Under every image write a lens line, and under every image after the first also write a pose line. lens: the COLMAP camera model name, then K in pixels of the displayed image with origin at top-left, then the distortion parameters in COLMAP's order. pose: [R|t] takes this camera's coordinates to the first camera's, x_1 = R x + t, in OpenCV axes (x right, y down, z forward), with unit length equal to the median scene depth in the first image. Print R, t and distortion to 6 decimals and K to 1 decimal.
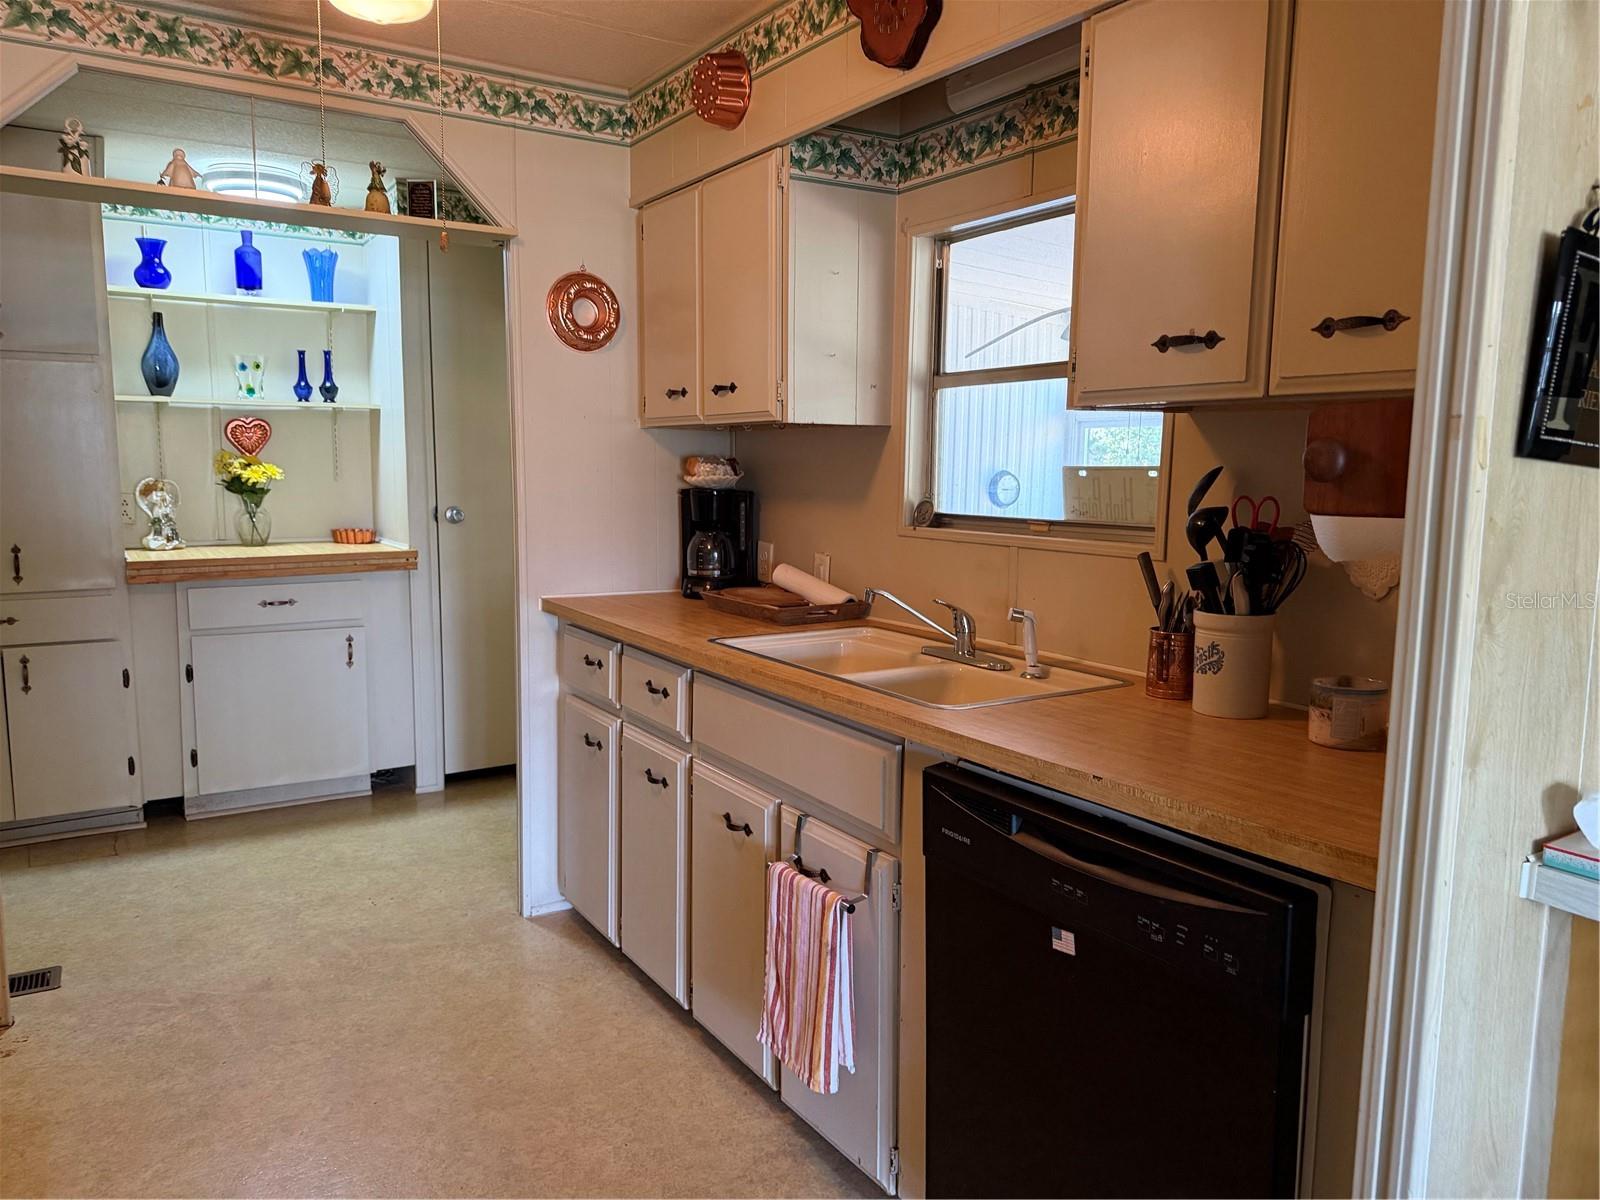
lens RADIAL K [[1145.8, 0, 789.8], [0, 1145.8, 592.0], [0, 0, 1]] dist [0.025393, -0.024271]
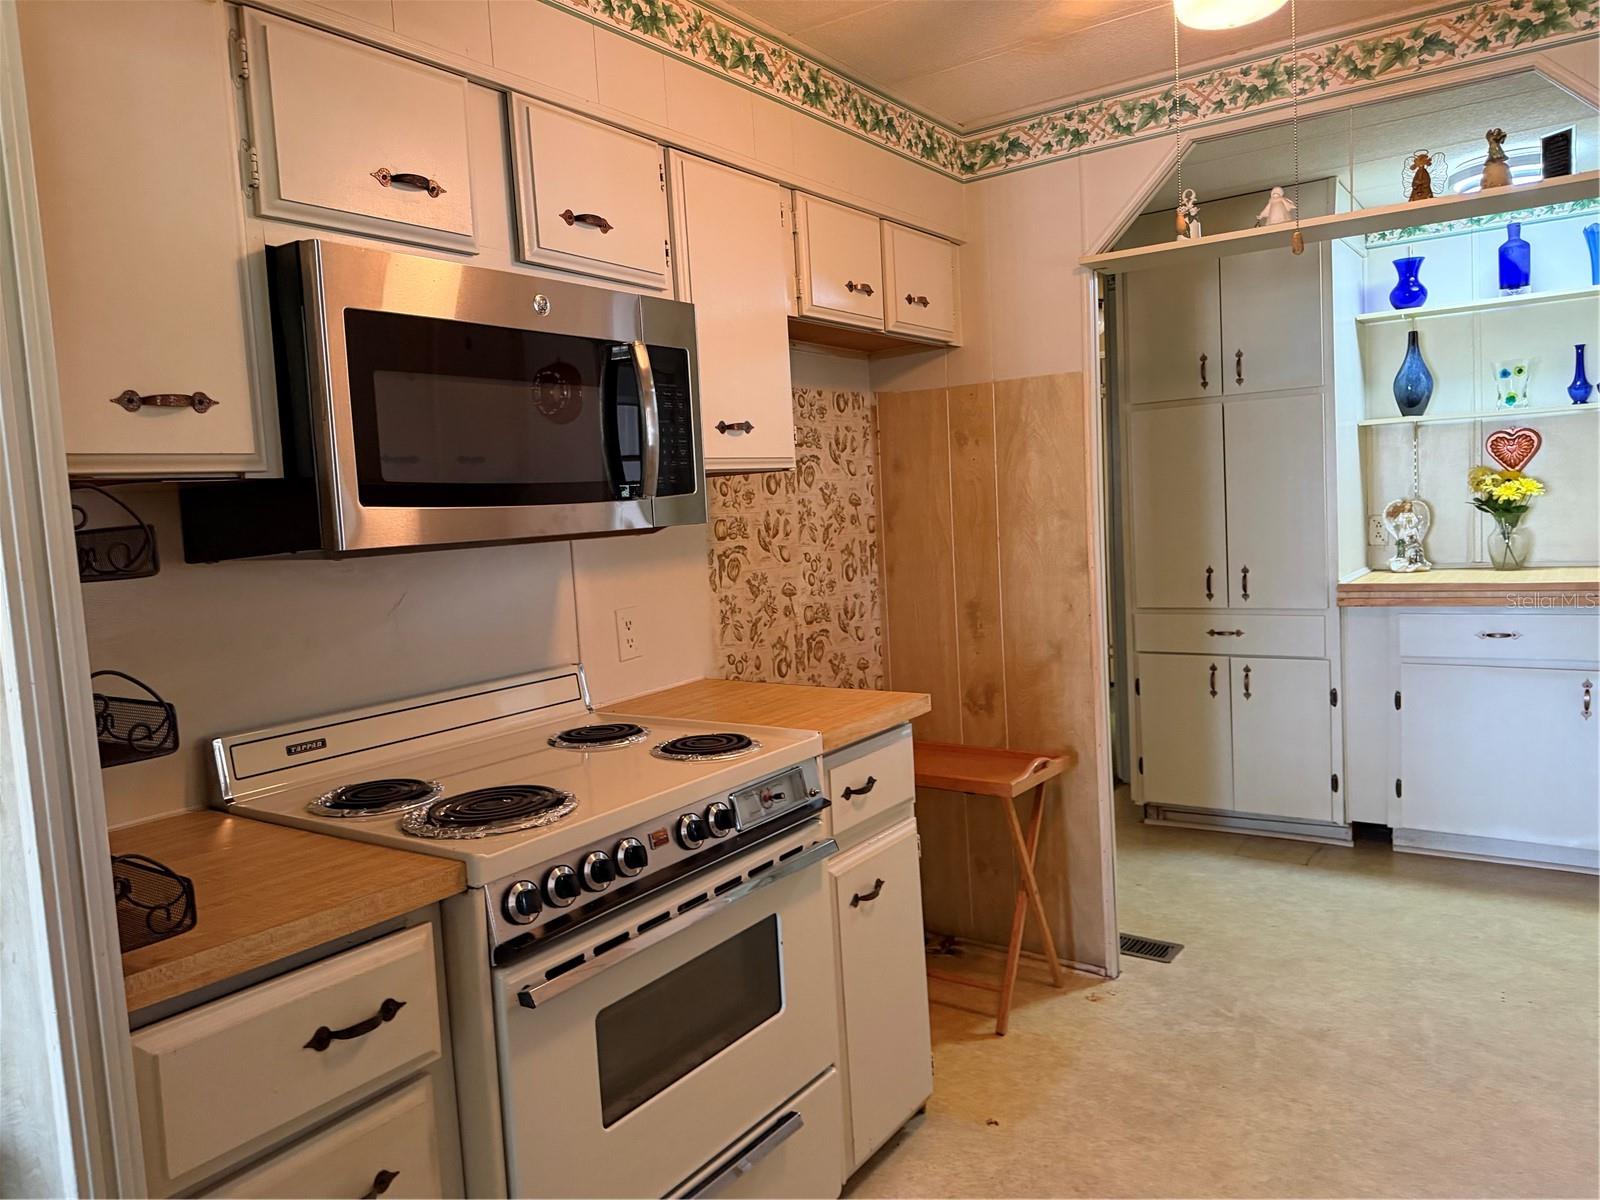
lens RADIAL K [[1145.8, 0, 790.0], [0, 1145.8, 602.5], [0, 0, 1]] dist [0.025393, -0.024271]
pose [[0.378348, 0.052491, -0.924174, 0.178982], [-0.046073, 0.998221, 0.037835, -0.025735], [0.924516, 0.028265, 0.380094, 0.152738]]
